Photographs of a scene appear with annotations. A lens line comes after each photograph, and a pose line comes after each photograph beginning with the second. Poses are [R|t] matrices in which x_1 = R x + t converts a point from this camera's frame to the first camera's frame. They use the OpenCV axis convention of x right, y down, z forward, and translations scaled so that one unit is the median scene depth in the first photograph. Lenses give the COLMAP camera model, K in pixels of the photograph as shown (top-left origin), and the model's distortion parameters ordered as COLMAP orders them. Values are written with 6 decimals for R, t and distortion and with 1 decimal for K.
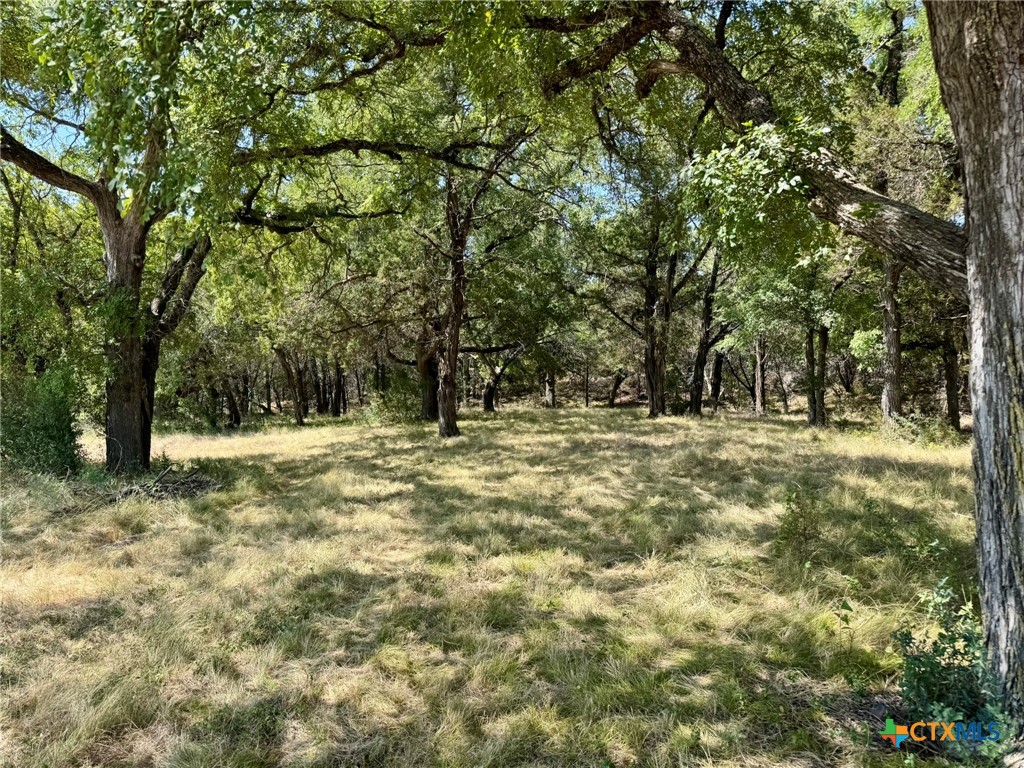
lens RADIAL K [[718.2, 0, 512.8], [0, 718.2, 378.3], [0, 0, 1]] dist [0.001089, -0.000411]
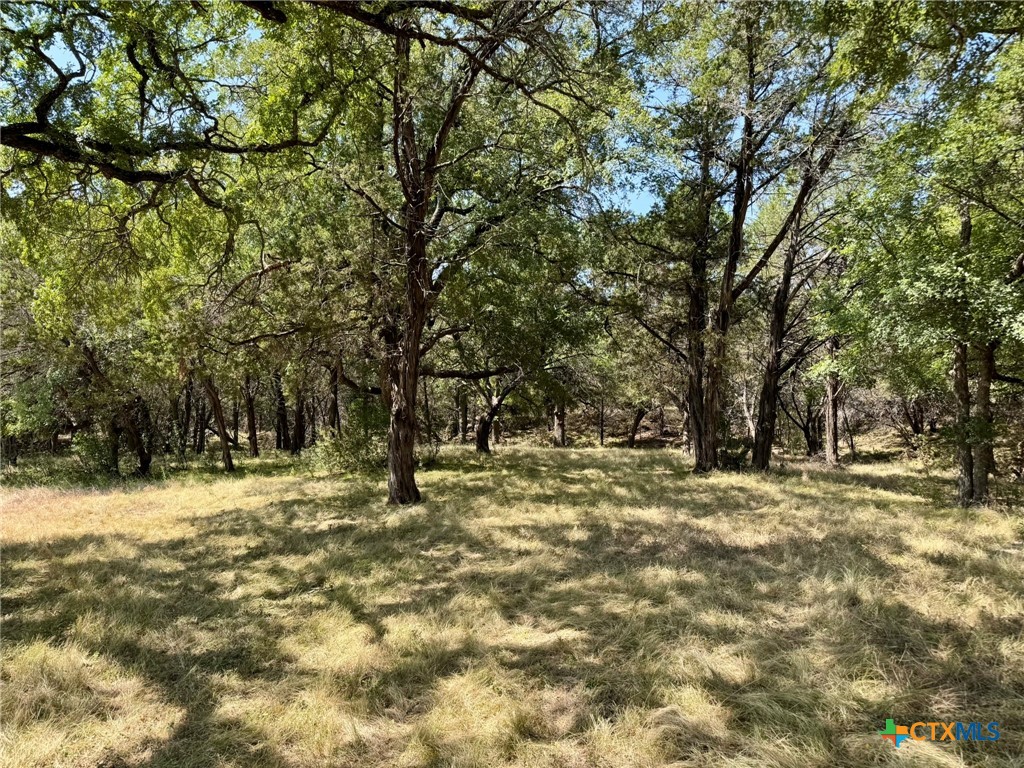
lens RADIAL K [[718.2, 0, 512.4], [0, 718.2, 389.5], [0, 0, 1]] dist [0.001089, -0.000411]
pose [[0.999770, 0.014223, -0.016028, 0.016287], [-0.014604, 0.999607, -0.023923, -0.006688], [0.015681, 0.024151, 0.999585, 0.249582]]
